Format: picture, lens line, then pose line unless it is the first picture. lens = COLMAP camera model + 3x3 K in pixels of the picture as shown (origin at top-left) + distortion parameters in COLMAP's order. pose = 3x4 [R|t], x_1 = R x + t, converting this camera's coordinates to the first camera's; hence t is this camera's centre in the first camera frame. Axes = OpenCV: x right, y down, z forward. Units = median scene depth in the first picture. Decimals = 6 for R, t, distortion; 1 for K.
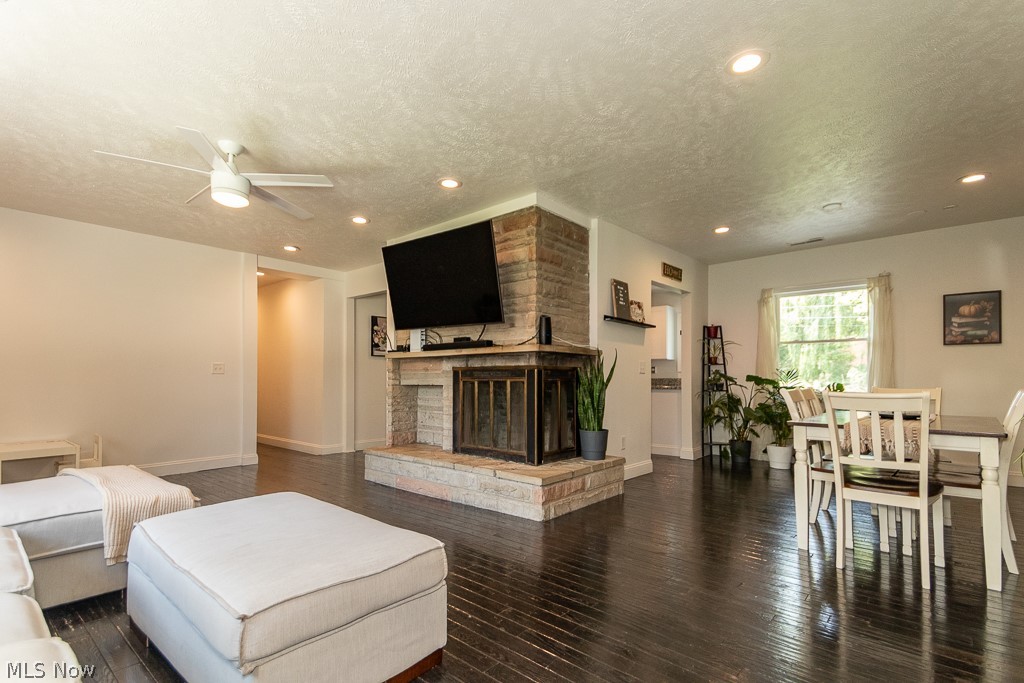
lens RADIAL K [[492.6, 0, 512.0], [0, 492.6, 341.5], [0, 0, 1]] dist [0.016136, -0.000492]
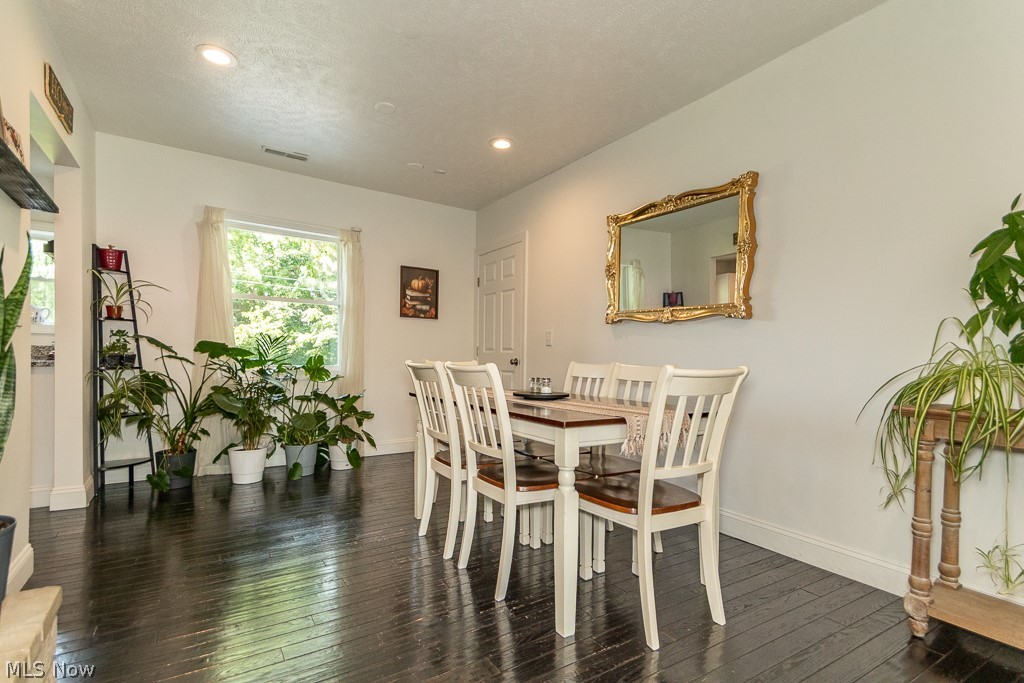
lens RADIAL K [[490.9, 0, 511.2], [0, 490.9, 368.6], [0, 0, 1]] dist [0.017767, -0.000054]
pose [[0.276455, -0.018096, 0.960856, 0.003584], [-0.087536, 0.995192, 0.043928, 0.041722], [-0.957032, -0.096253, 0.273542, 0.470068]]
